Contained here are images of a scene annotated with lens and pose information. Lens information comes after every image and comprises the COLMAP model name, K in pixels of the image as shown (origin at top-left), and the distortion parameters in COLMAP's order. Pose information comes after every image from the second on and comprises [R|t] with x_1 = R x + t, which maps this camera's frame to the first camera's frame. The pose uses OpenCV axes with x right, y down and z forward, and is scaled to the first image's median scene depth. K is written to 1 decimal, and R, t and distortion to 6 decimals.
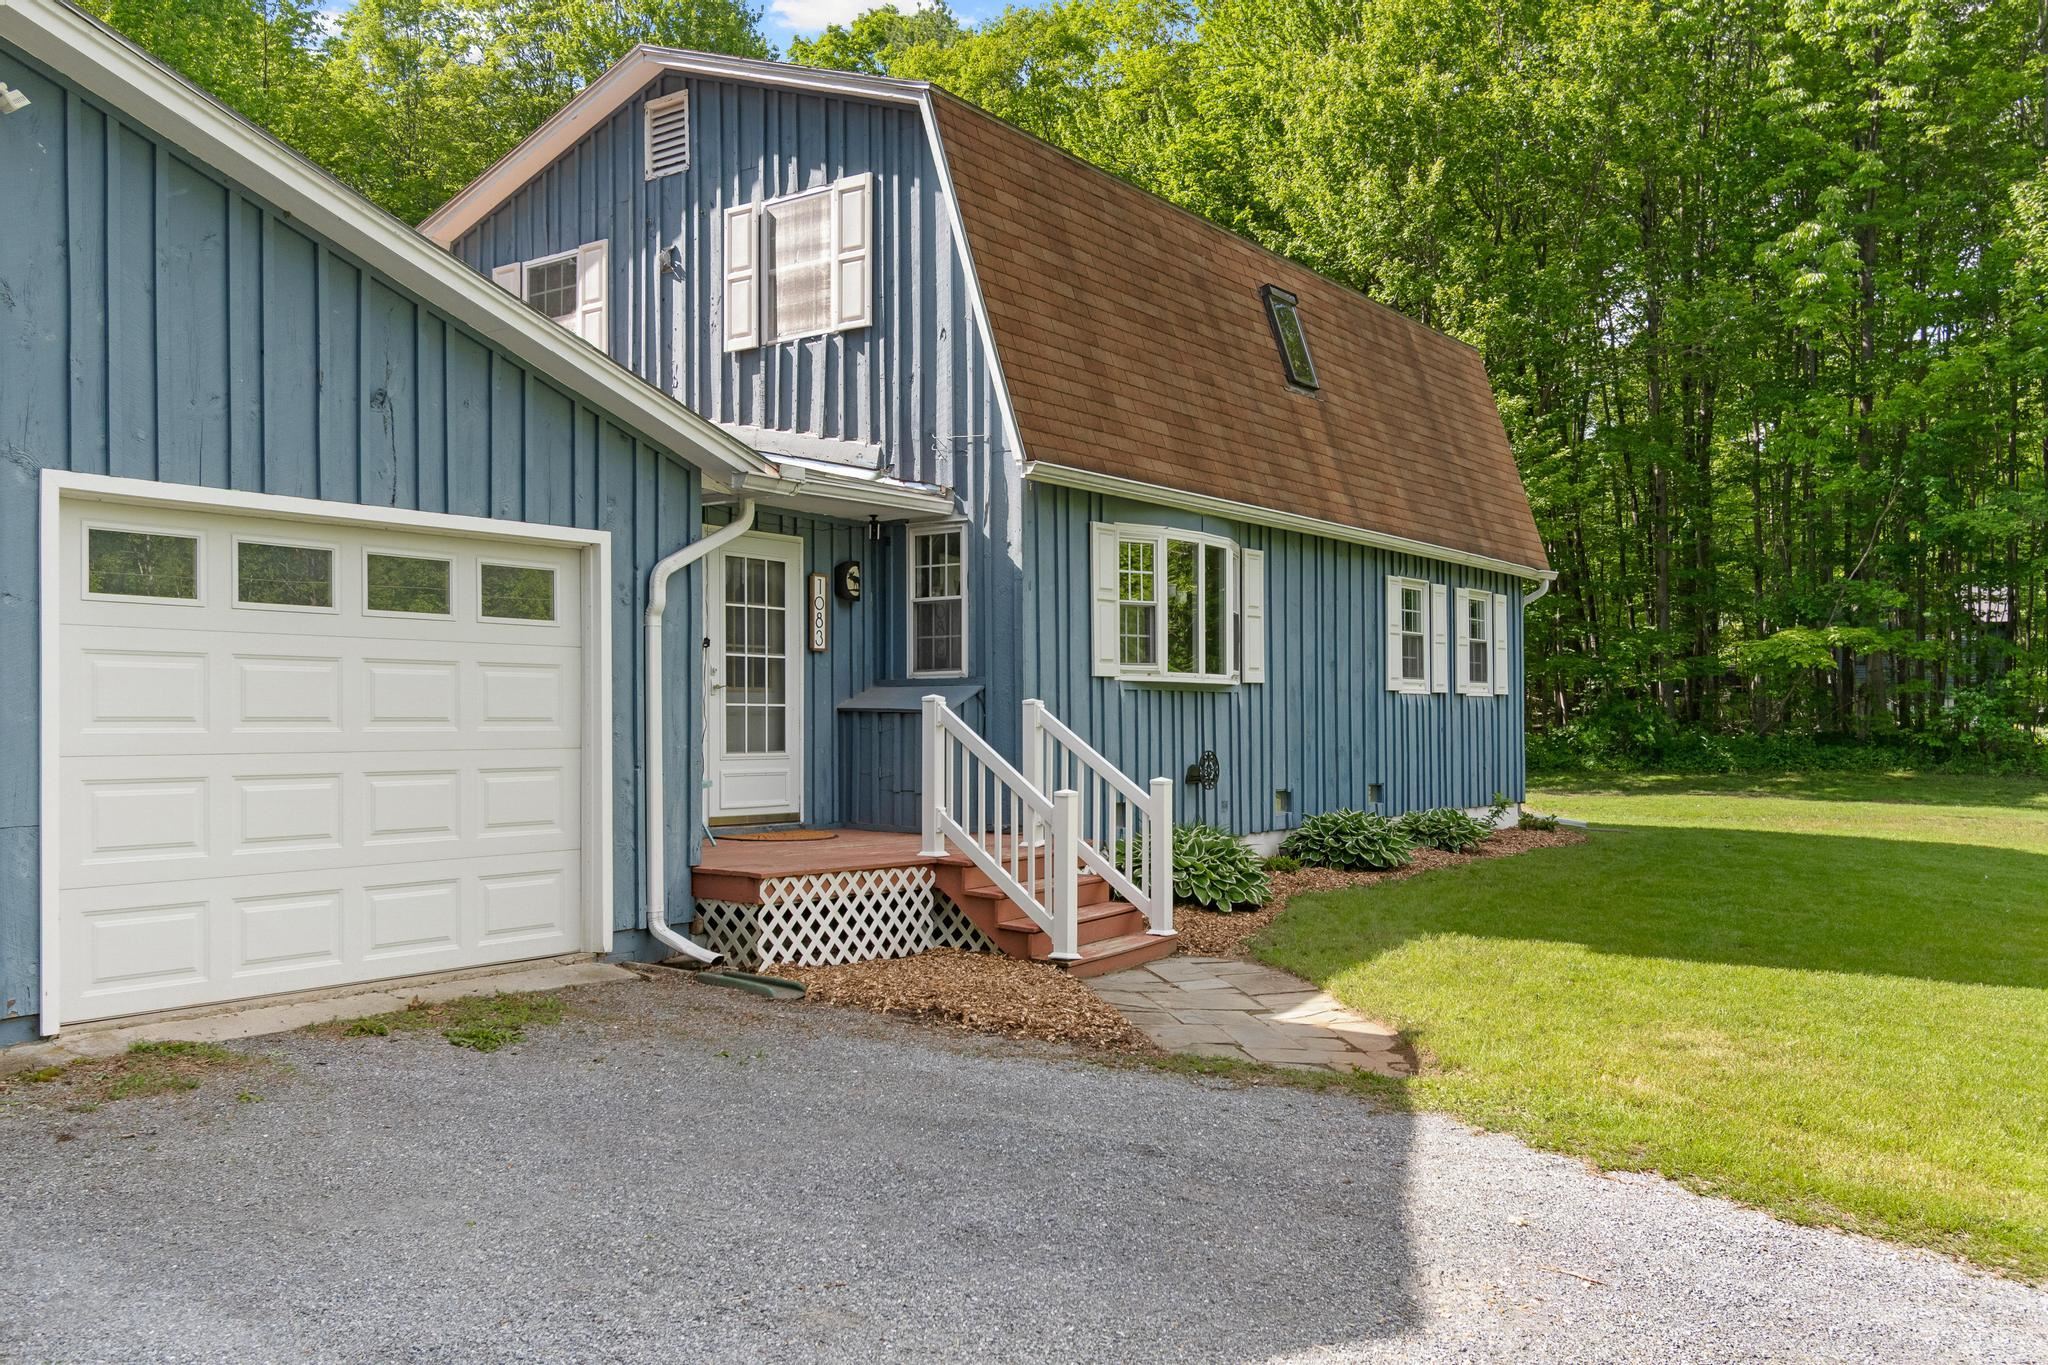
lens RADIAL K [[1692.9, 0, 1033.9], [0, 1692.9, 695.3], [0, 0, 1]] dist [0.001580, 0.000523]
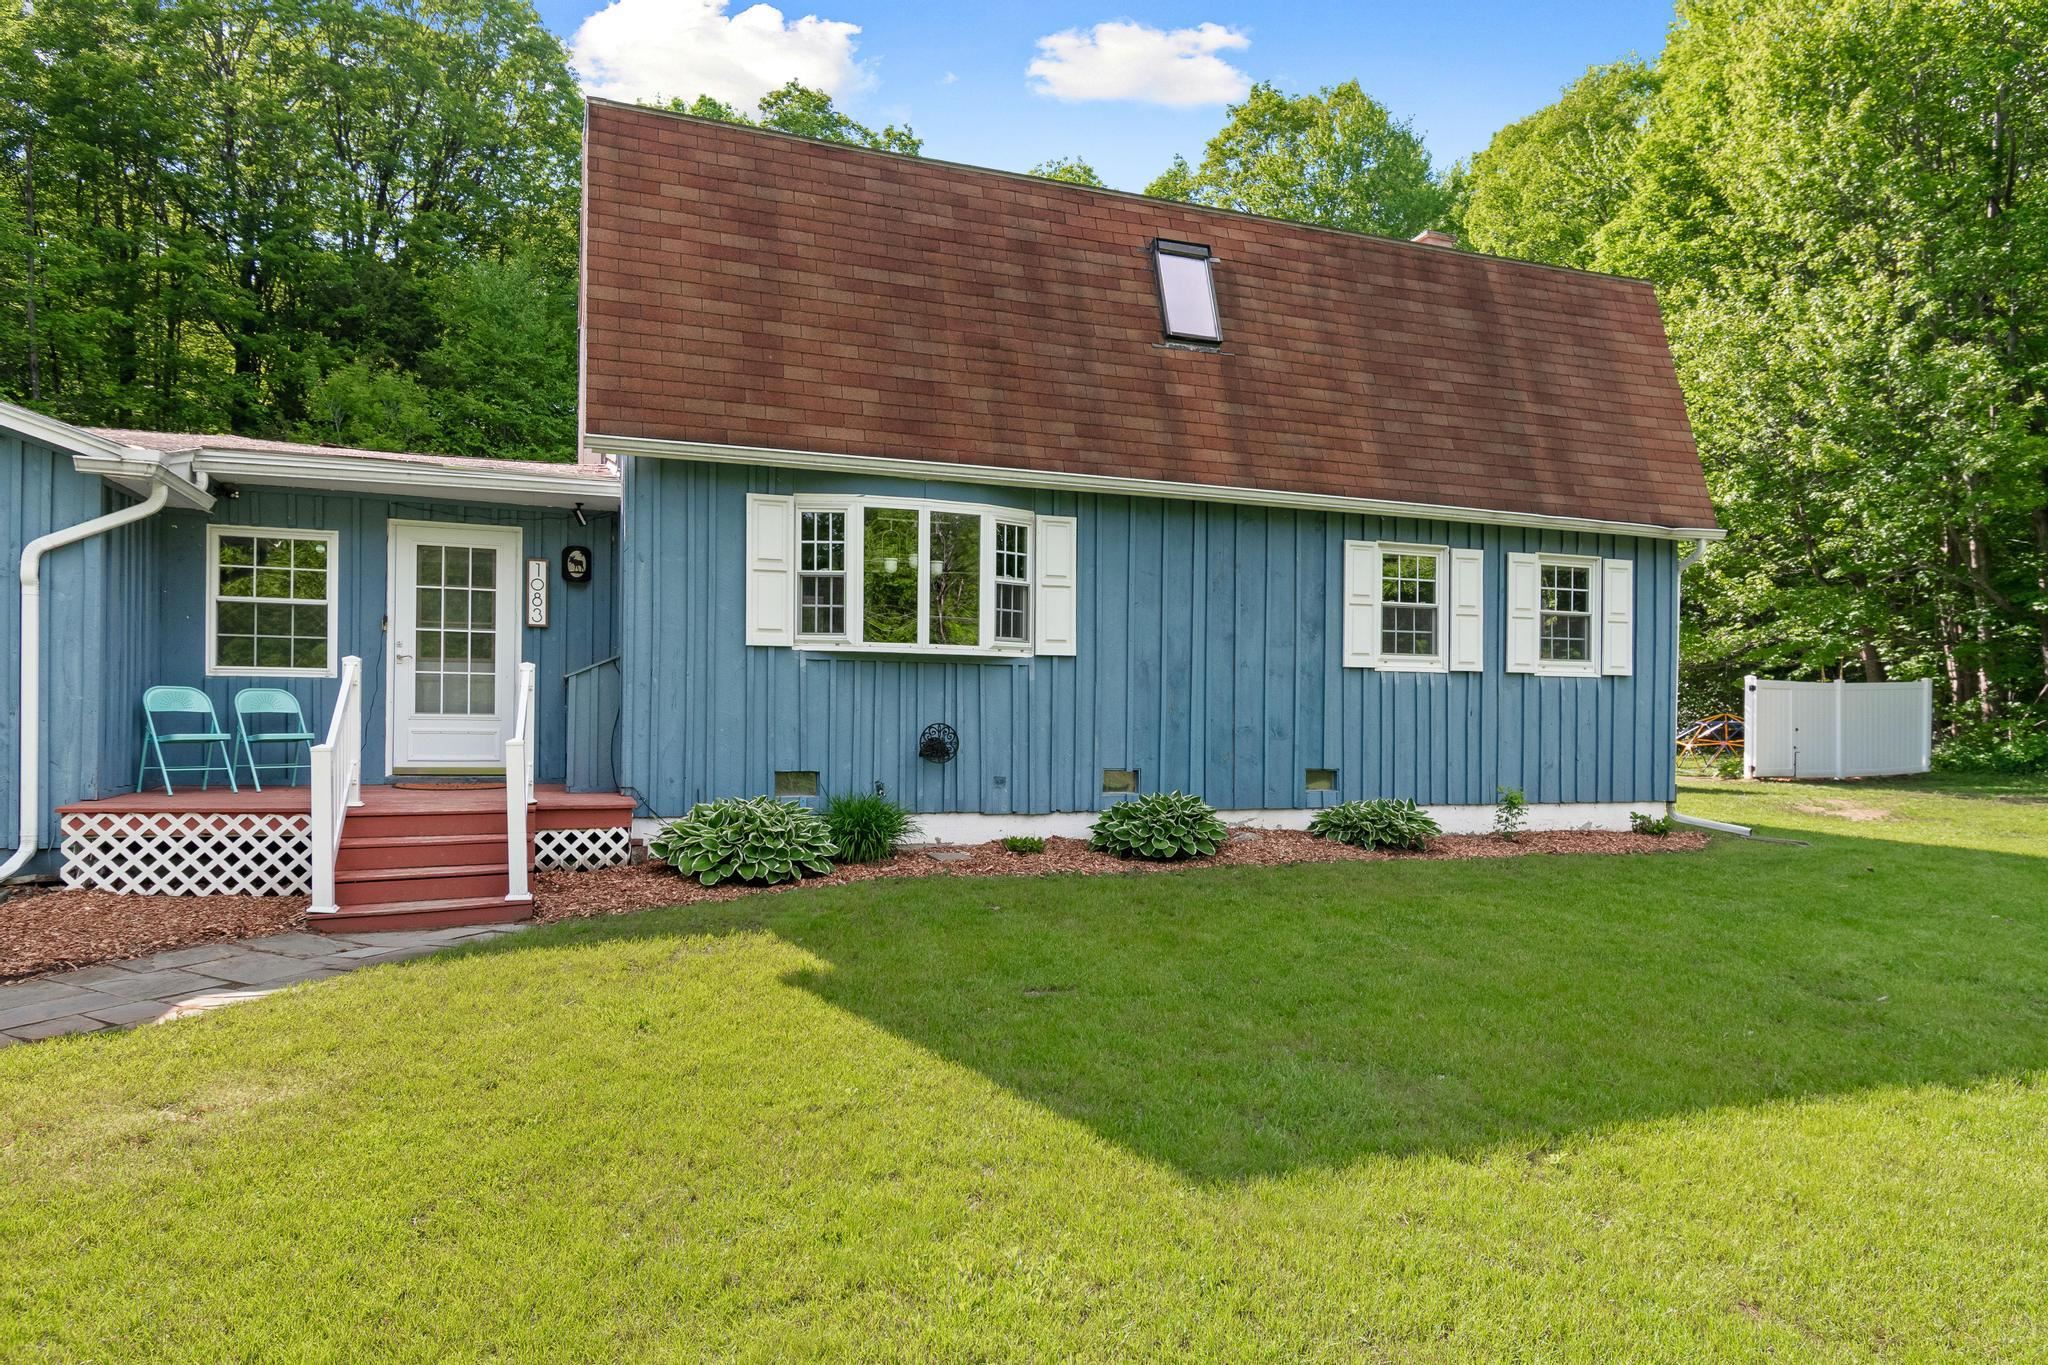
lens RADIAL K [[1261.7, 0, 1050.6], [0, 1261.7, 724.5], [0, 0, 1]] dist [0.002292, -0.001566]
pose [[0.831960, 0.014453, -0.554647, 0.598511], [-0.004280, 0.999798, 0.019633, 0.020278], [0.554819, -0.013960, 0.831854, 0.459522]]
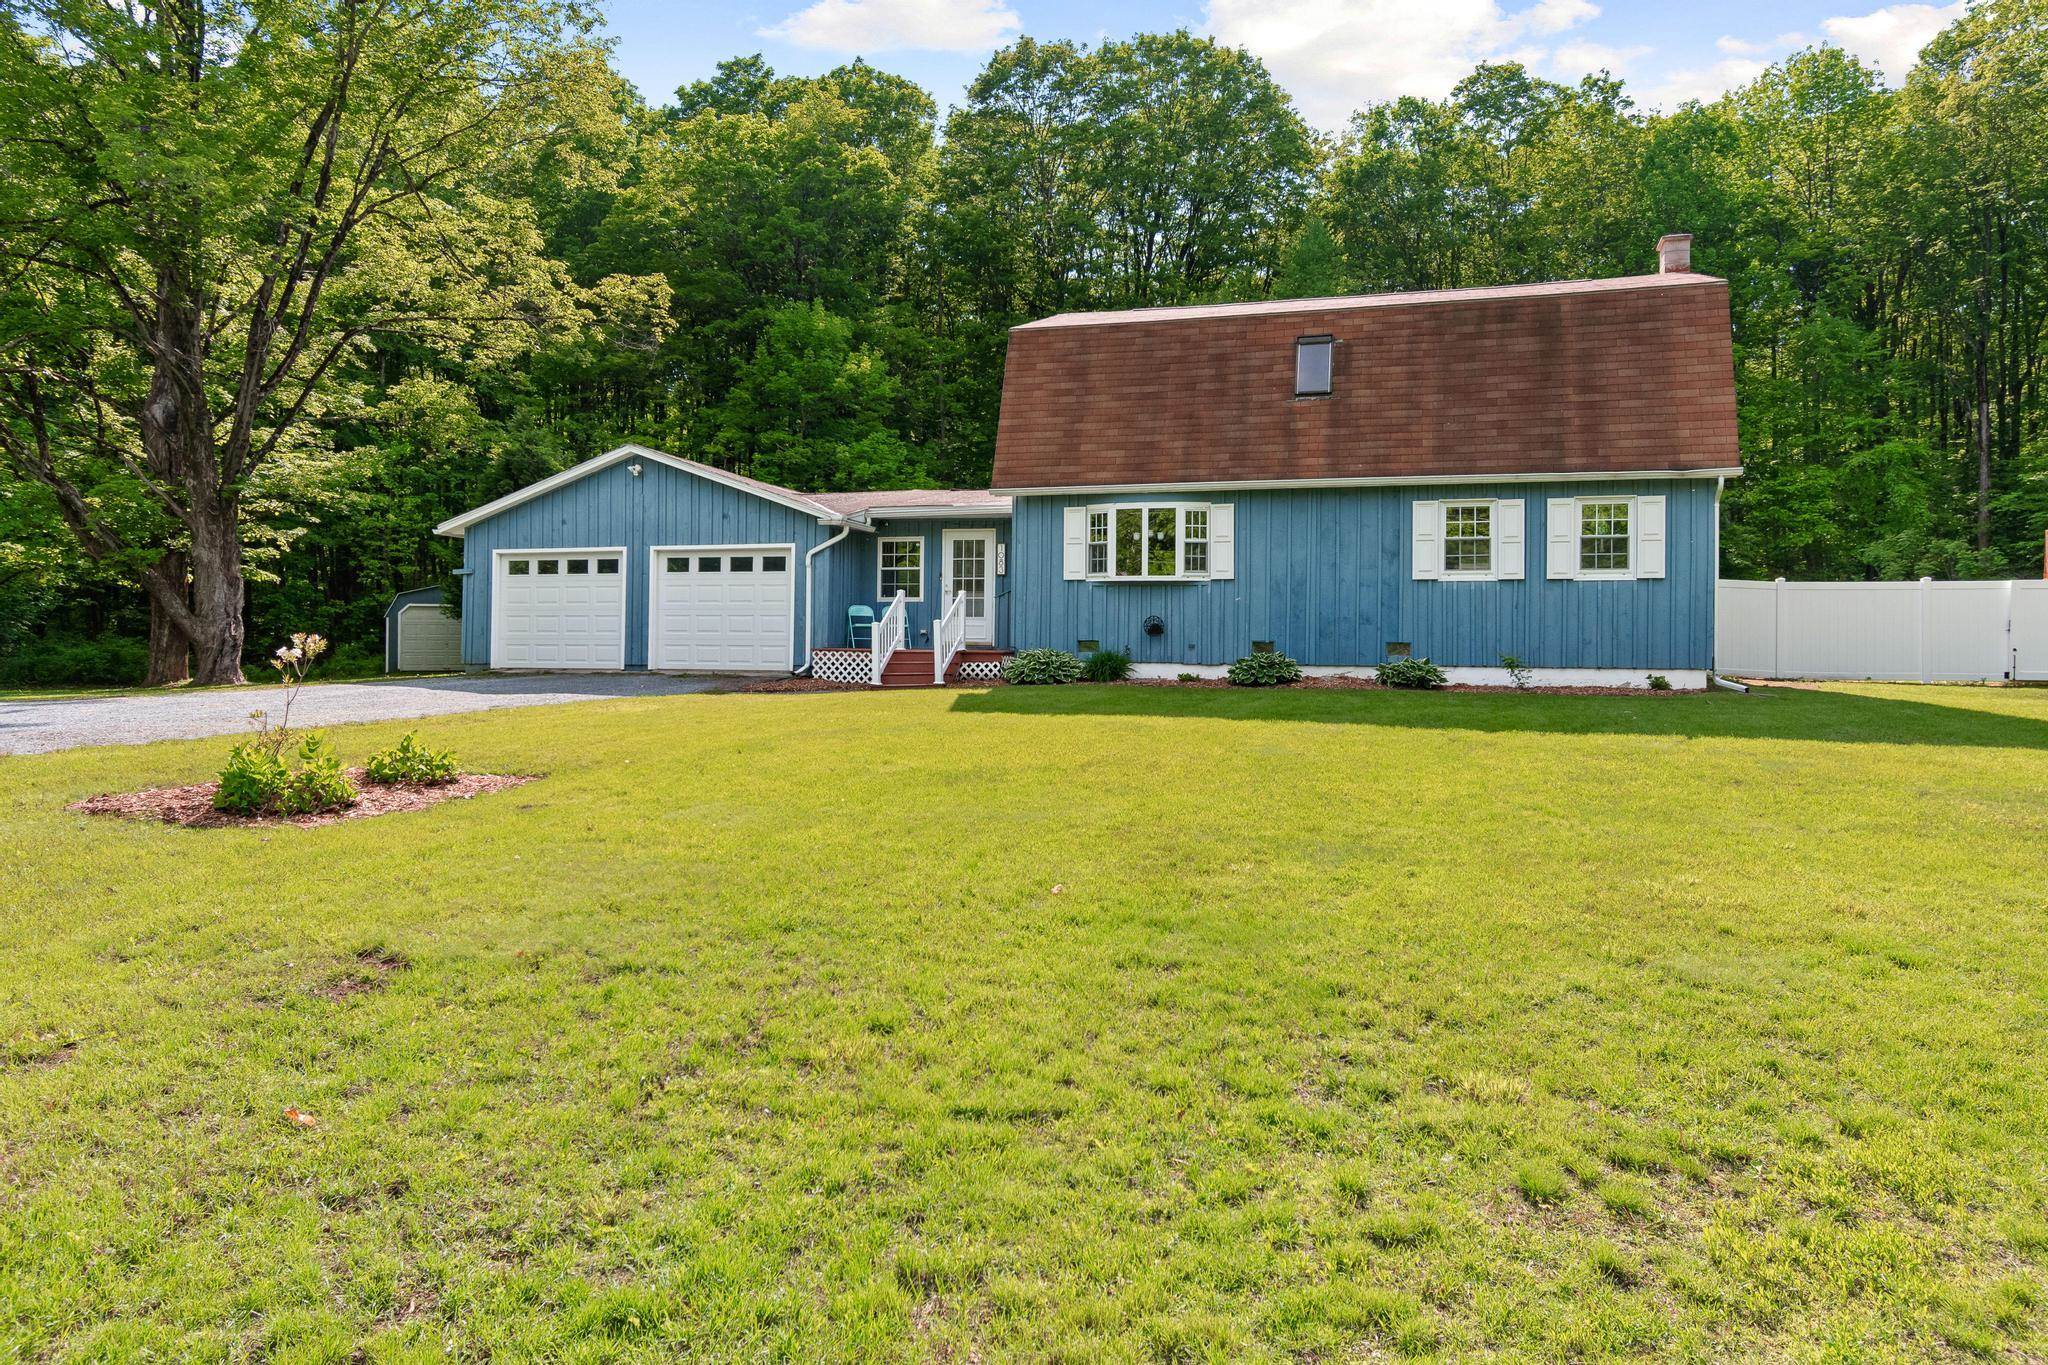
lens RADIAL K [[1333.3, 0, 1021.4], [0, 1333.3, 648.5], [0, 0, 1]] dist [0.002884, -0.000404]
pose [[0.313290, -0.001773, -0.949656, 1.585302], [0.003021, 0.999995, -0.000870, 0.075134], [0.949653, -0.002596, 0.313294, 0.413408]]
